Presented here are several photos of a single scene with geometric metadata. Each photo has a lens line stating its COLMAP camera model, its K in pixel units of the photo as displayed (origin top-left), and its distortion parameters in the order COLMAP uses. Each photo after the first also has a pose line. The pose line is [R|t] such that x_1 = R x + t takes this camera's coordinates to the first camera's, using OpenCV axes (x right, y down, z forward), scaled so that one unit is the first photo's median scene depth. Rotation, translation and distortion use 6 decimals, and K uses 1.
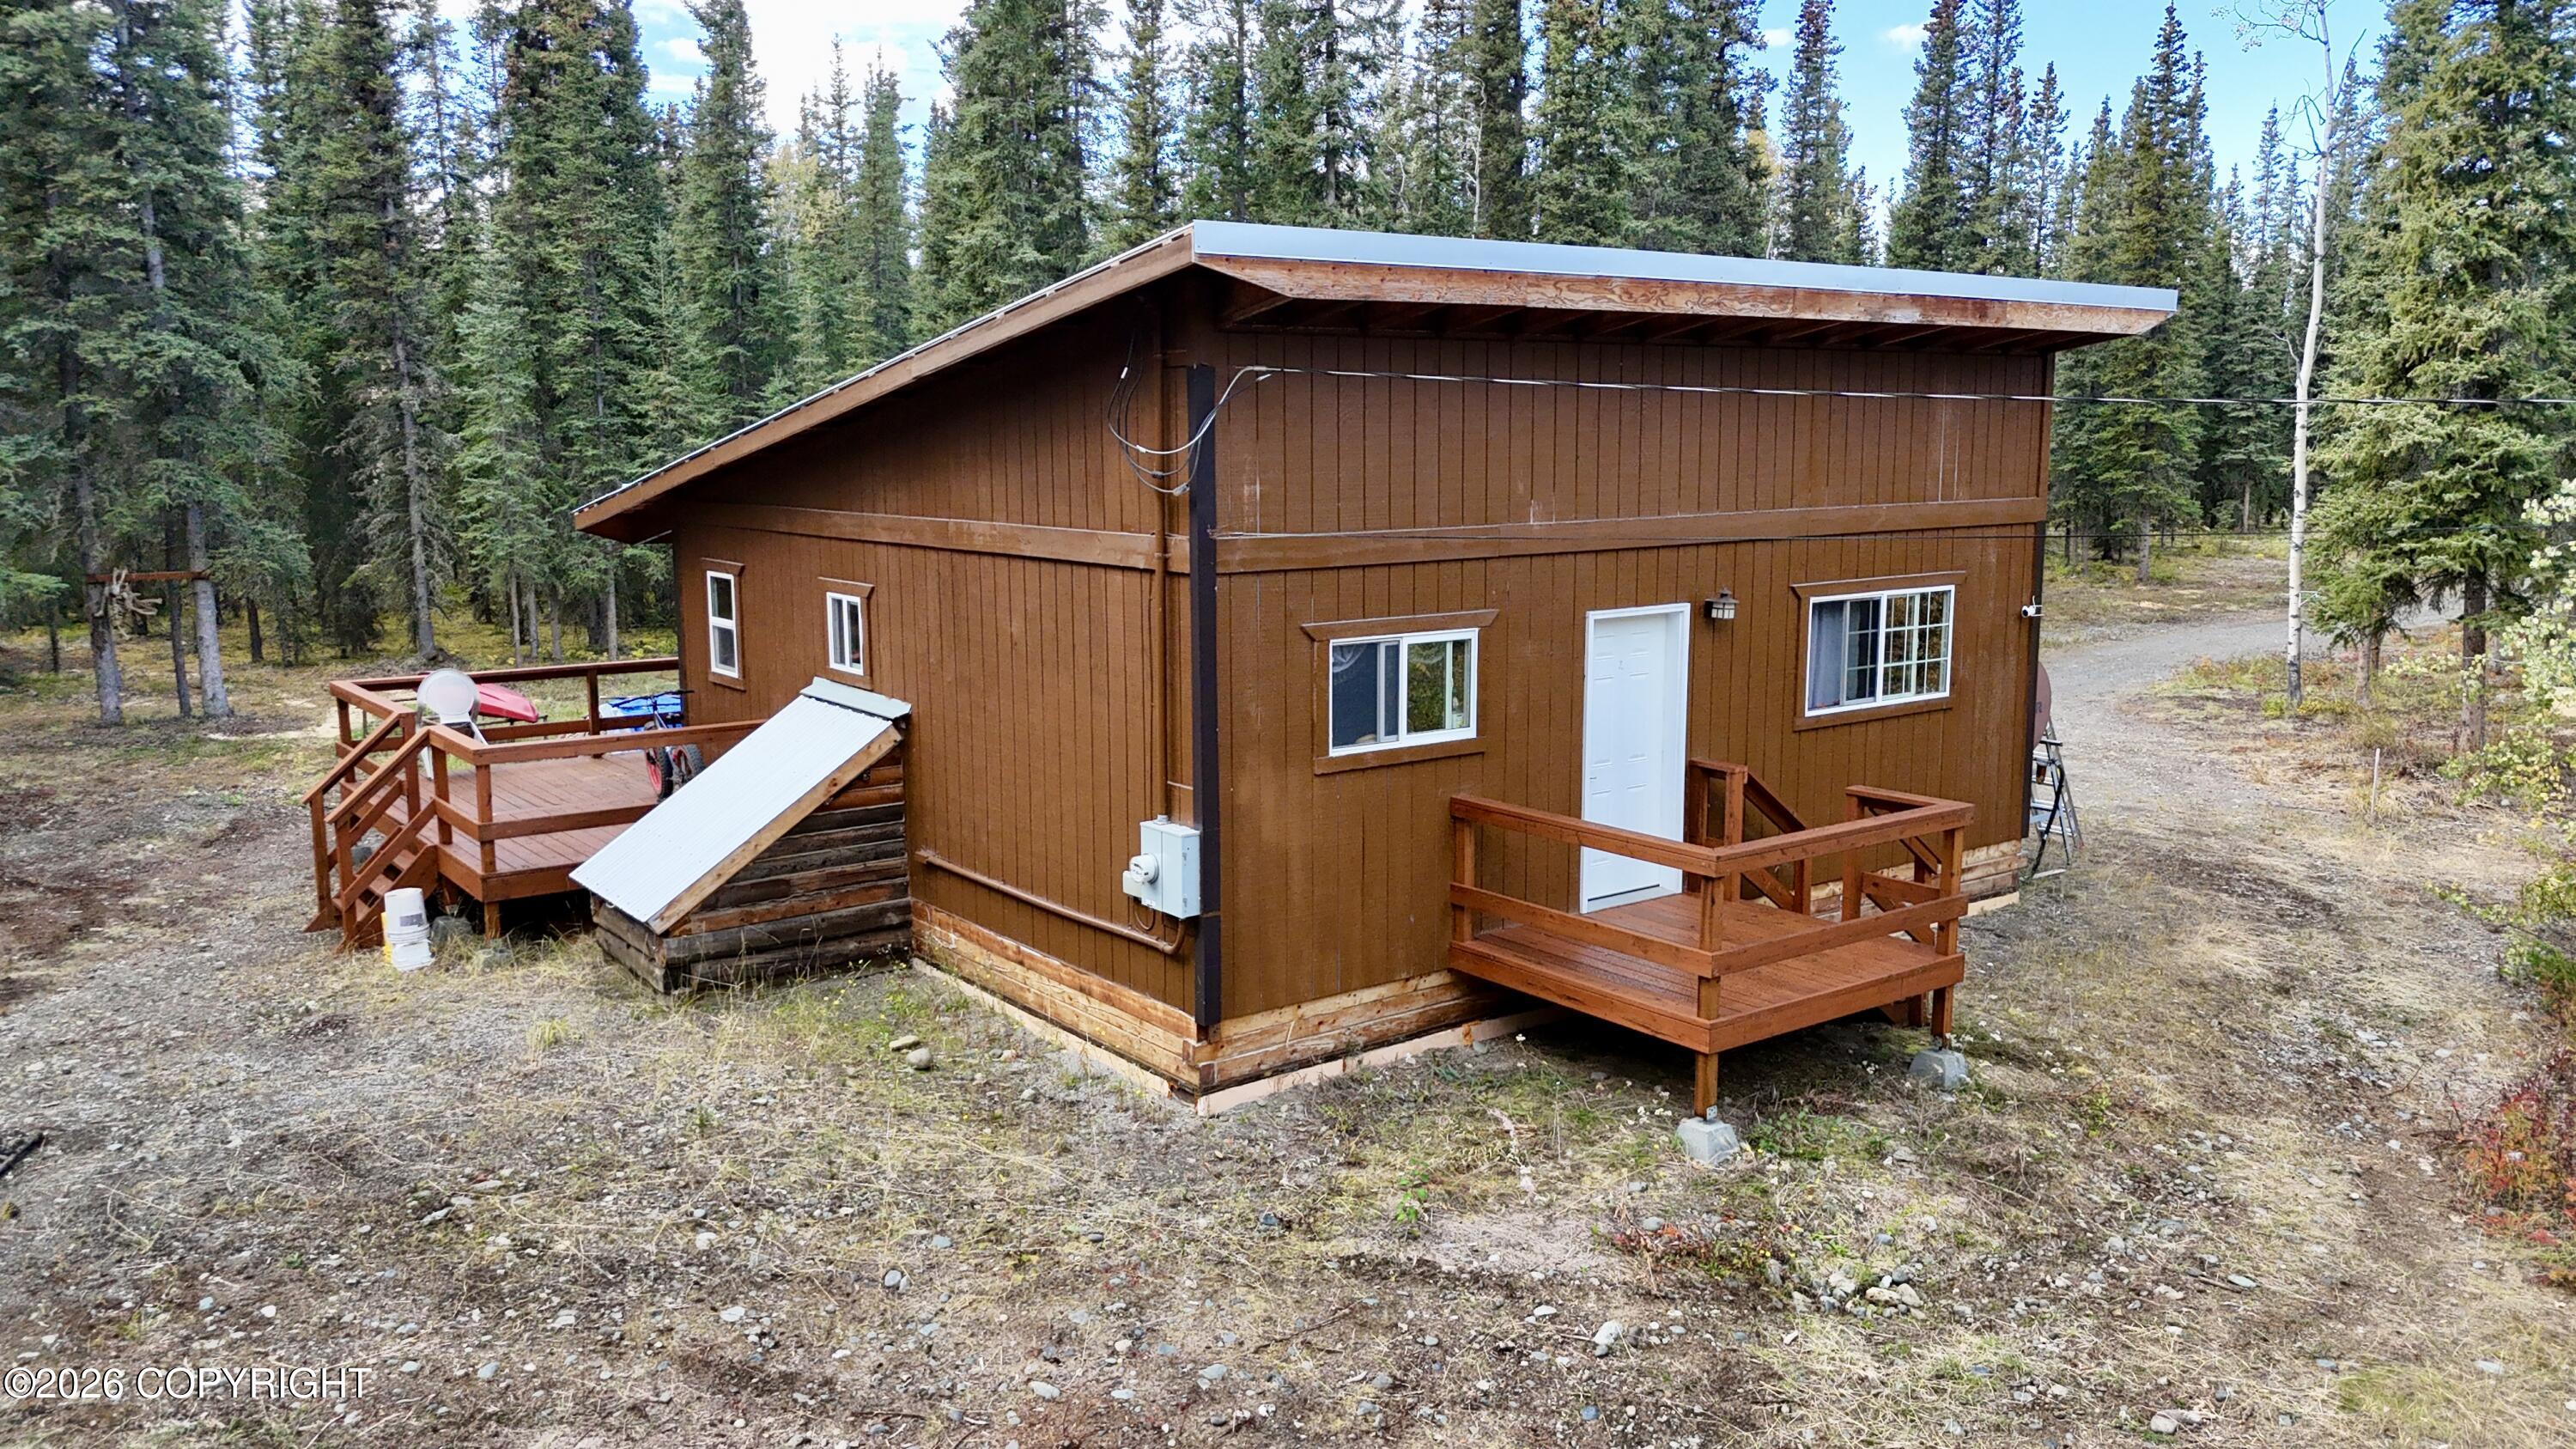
lens RADIAL K [[1894.1, 0, 1295.8], [0, 1894.1, 717.0], [0, 0, 1]] dist [0.078852, -0.077694]
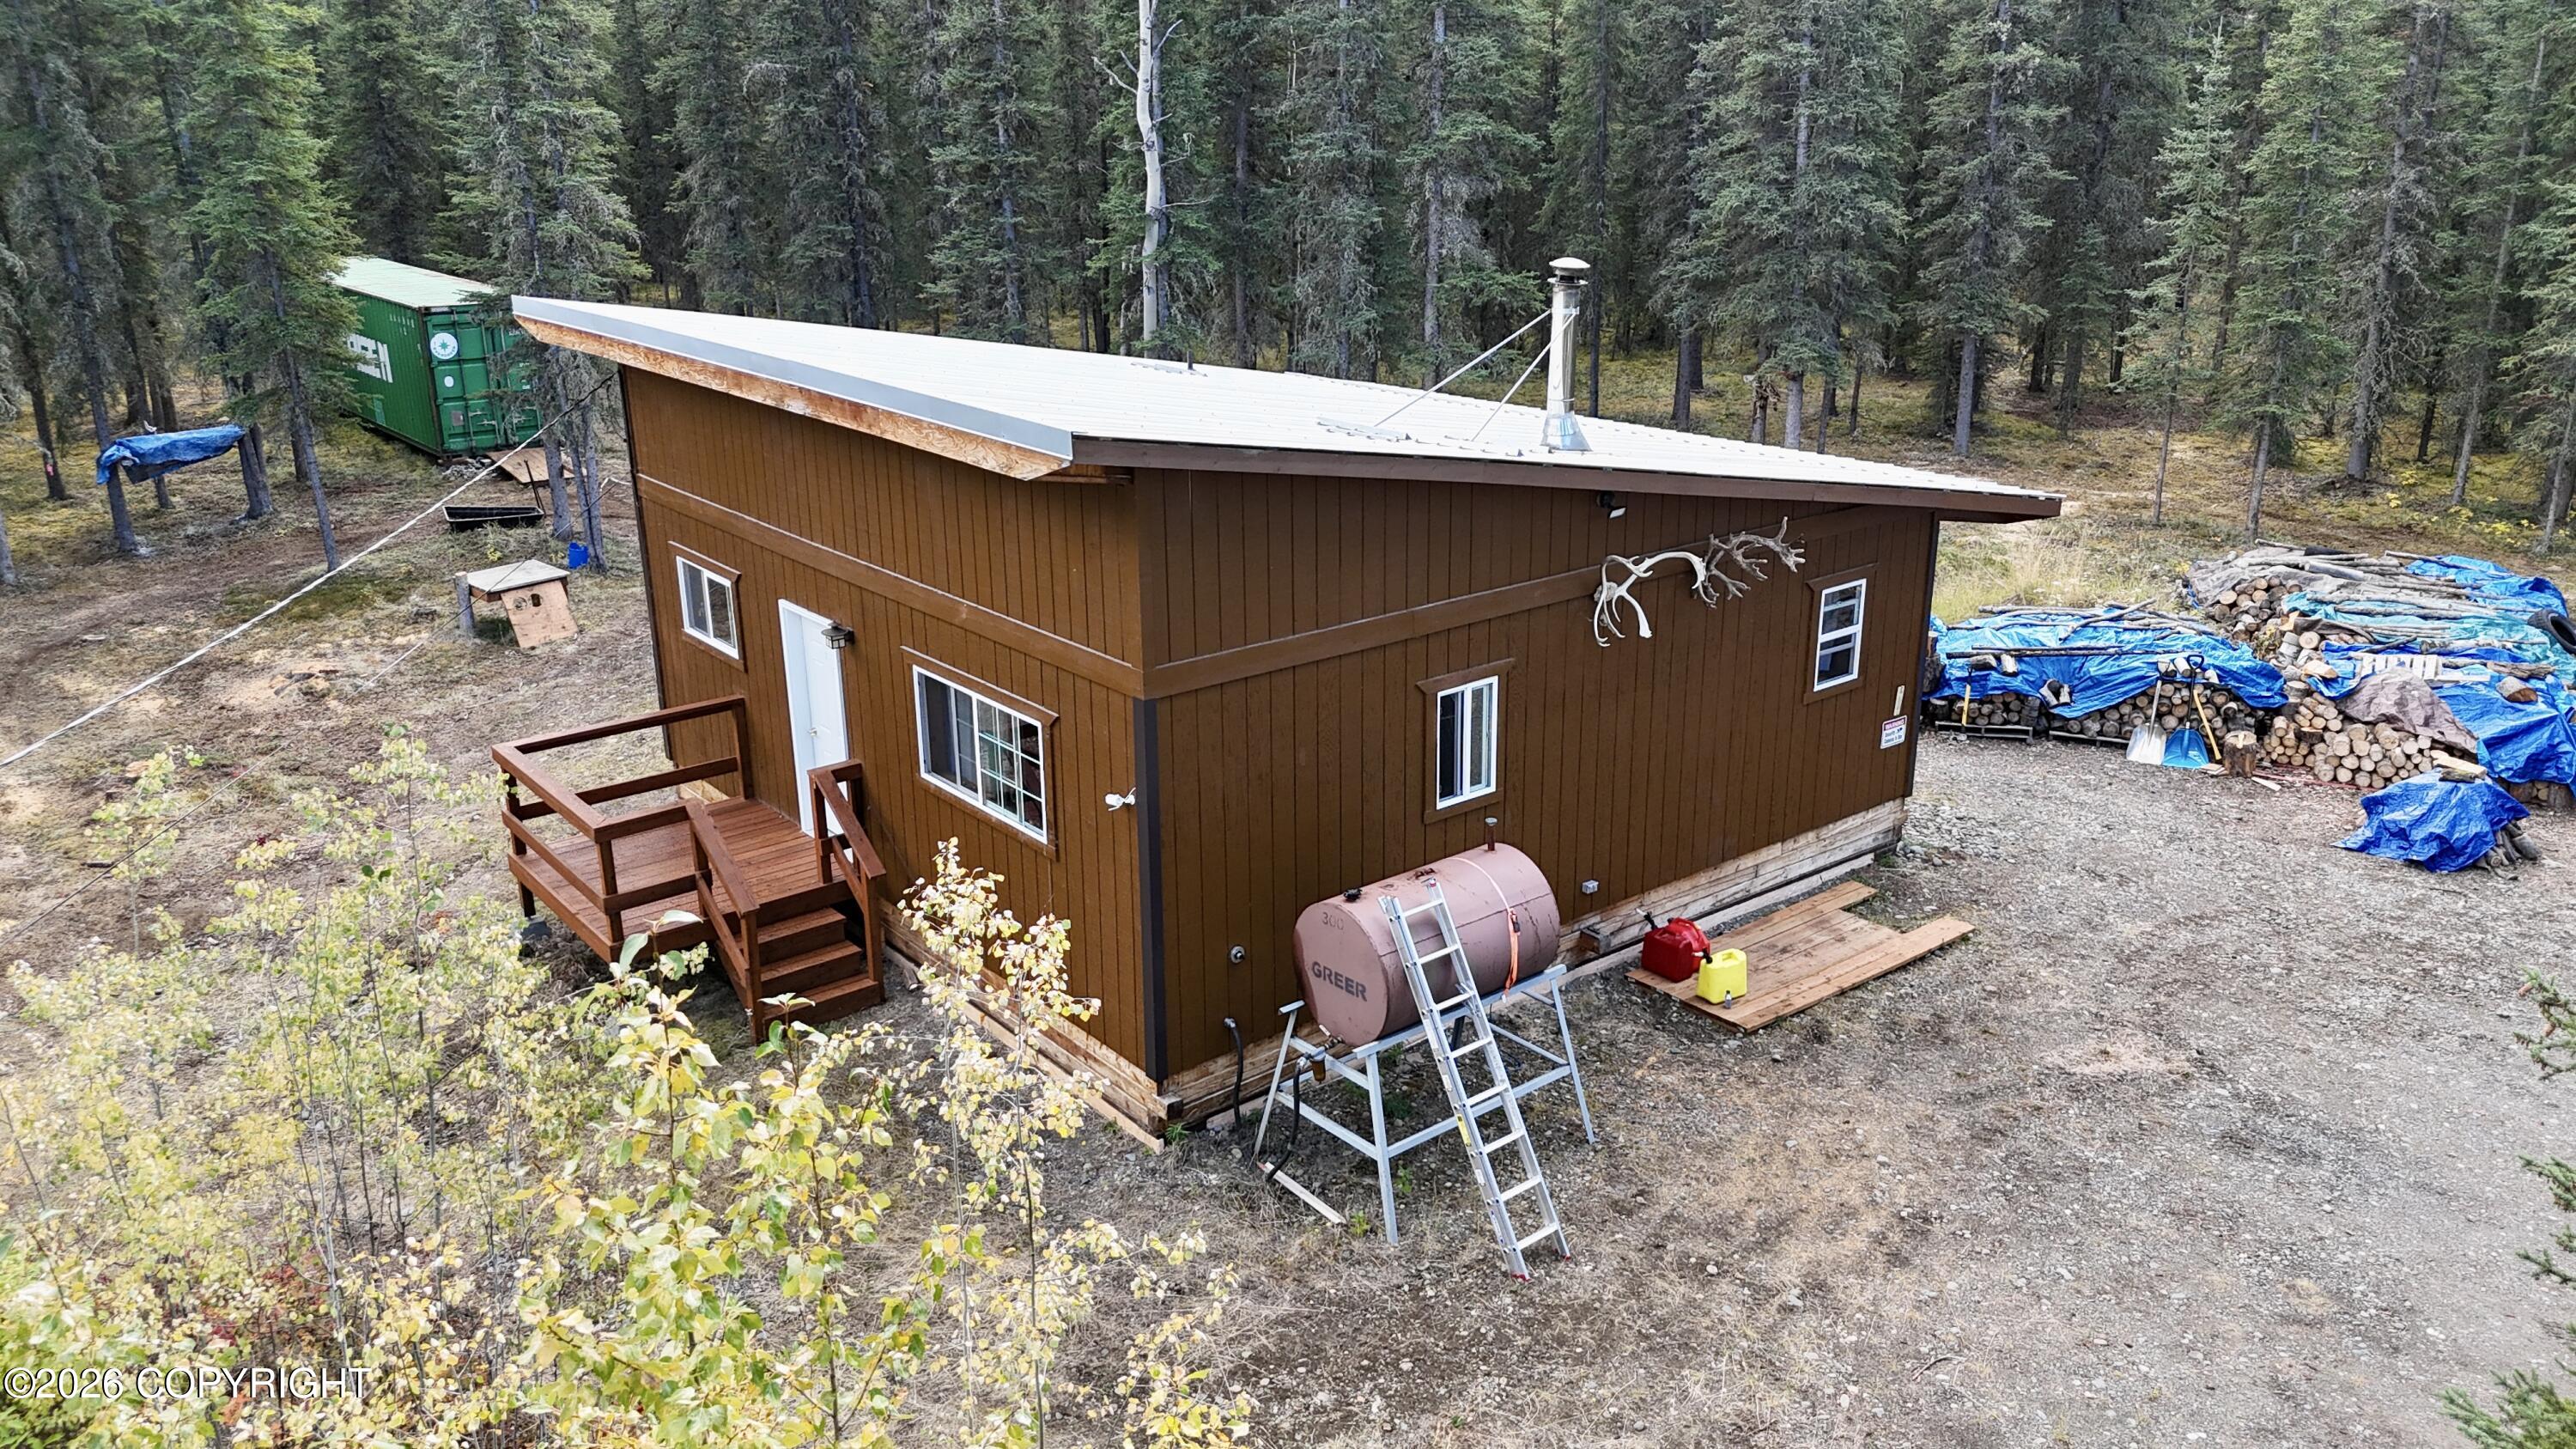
lens RADIAL K [[1894.1, 0, 1287.2], [0, 1894.1, 722.0], [0, 0, 1]] dist [0.078852, -0.077694]
pose [[0.021081, 0.321798, -0.946574, 1.377886], [-0.133524, 0.939209, 0.316320, -0.422843], [0.990821, 0.119722, 0.062767, 1.259580]]
